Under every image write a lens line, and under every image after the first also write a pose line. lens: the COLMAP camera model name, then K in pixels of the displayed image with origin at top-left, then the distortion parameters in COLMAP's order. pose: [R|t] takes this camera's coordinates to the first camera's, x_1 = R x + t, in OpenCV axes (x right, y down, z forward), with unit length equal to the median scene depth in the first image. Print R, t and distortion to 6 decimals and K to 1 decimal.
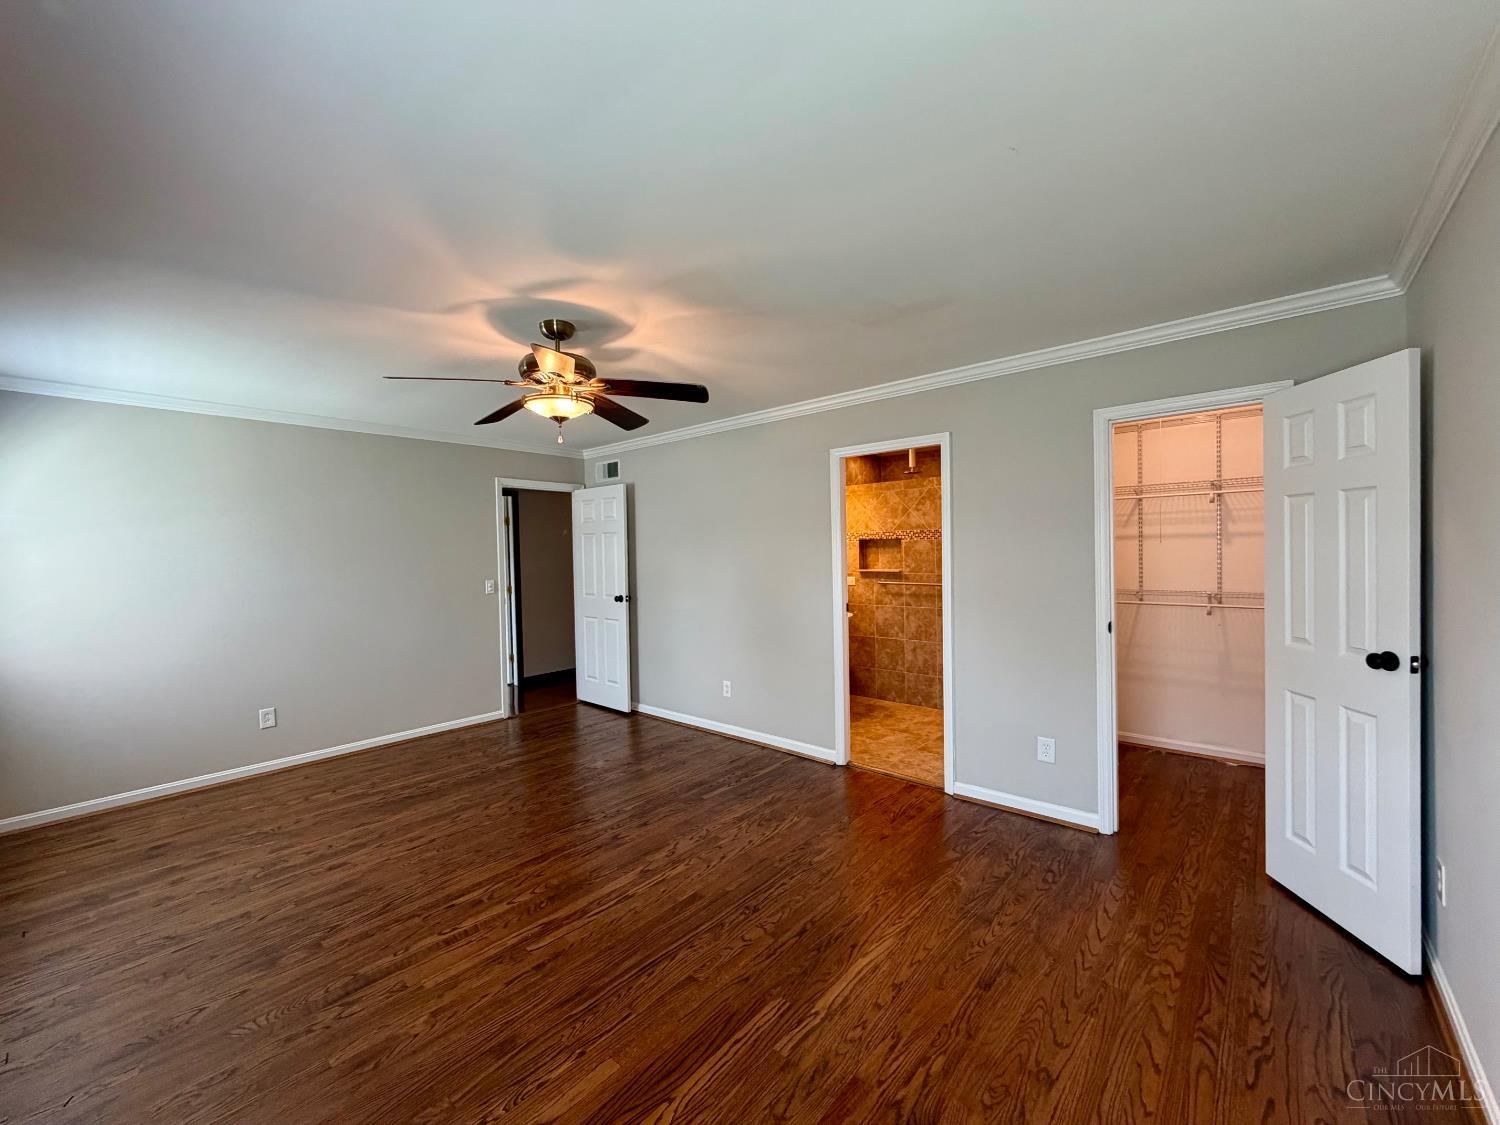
lens RADIAL K [[598.9, 0, 745.5], [0, 598.9, 562.8], [0, 0, 1]] dist [0.000713, 0.000500]
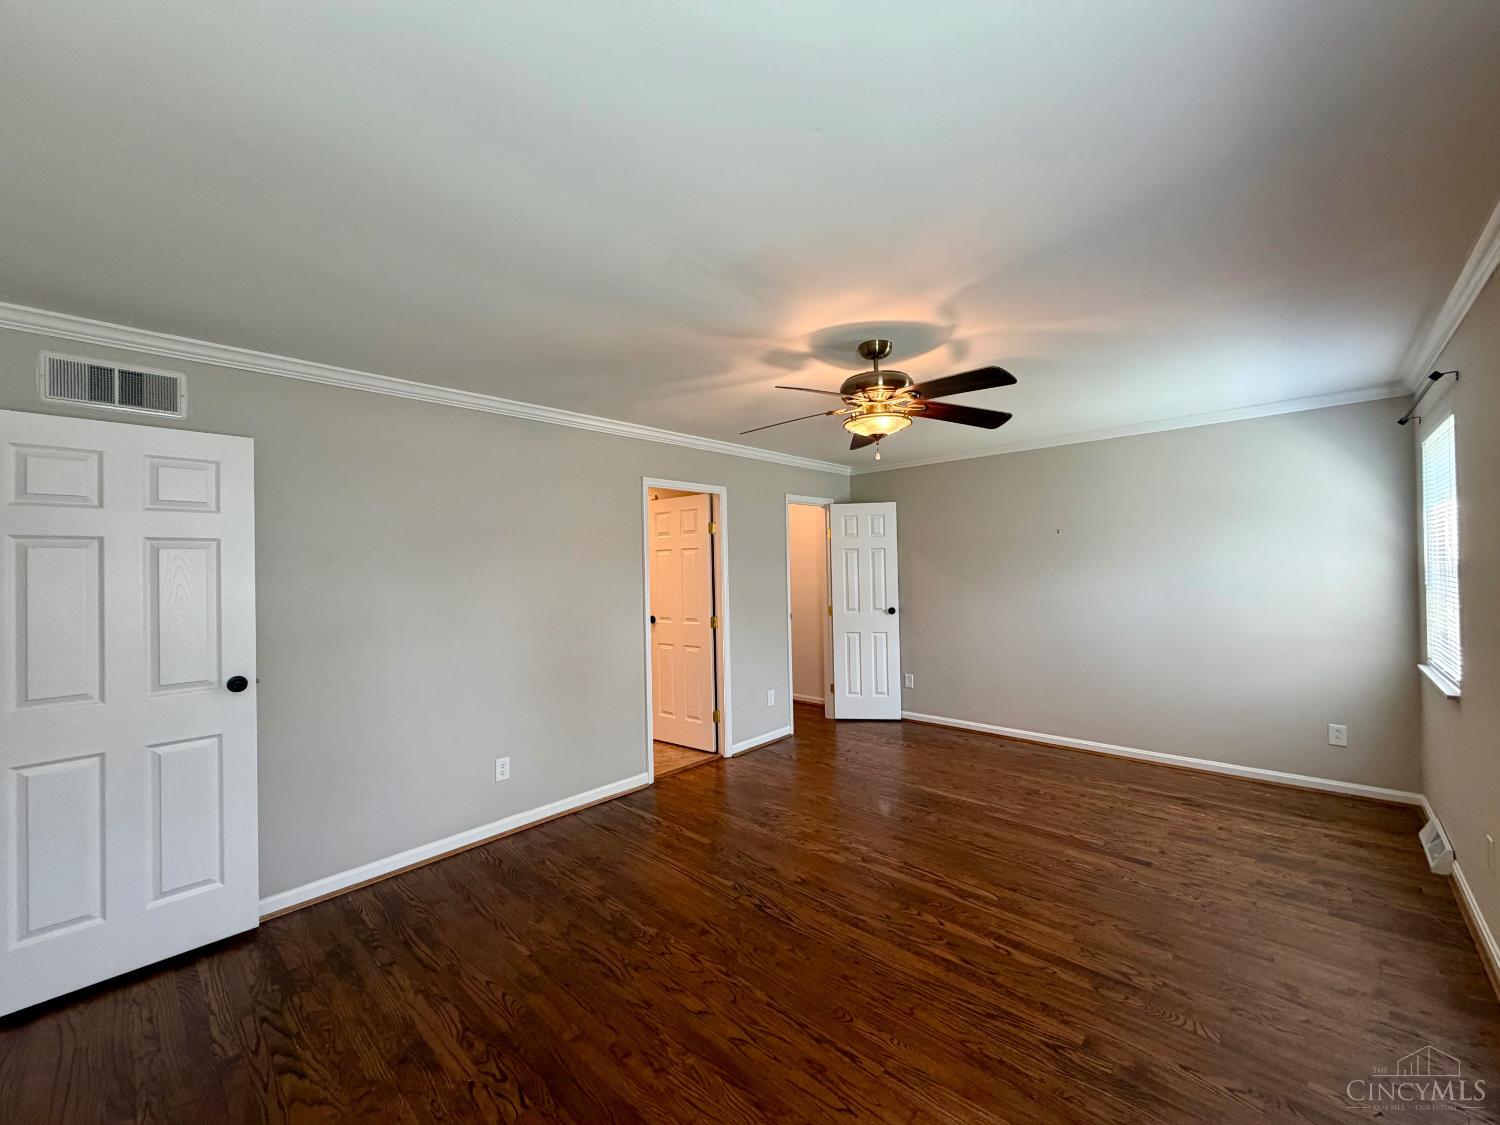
lens RADIAL K [[598.9, 0, 745.5], [0, 598.9, 562.8], [0, 0, 1]] dist [0.000713, 0.000500]
pose [[0.033422, 0.028325, 0.999040, -1.407234], [0.044235, 0.998577, -0.029792, -0.004612], [-0.998462, 0.045188, 0.032122, 1.271879]]
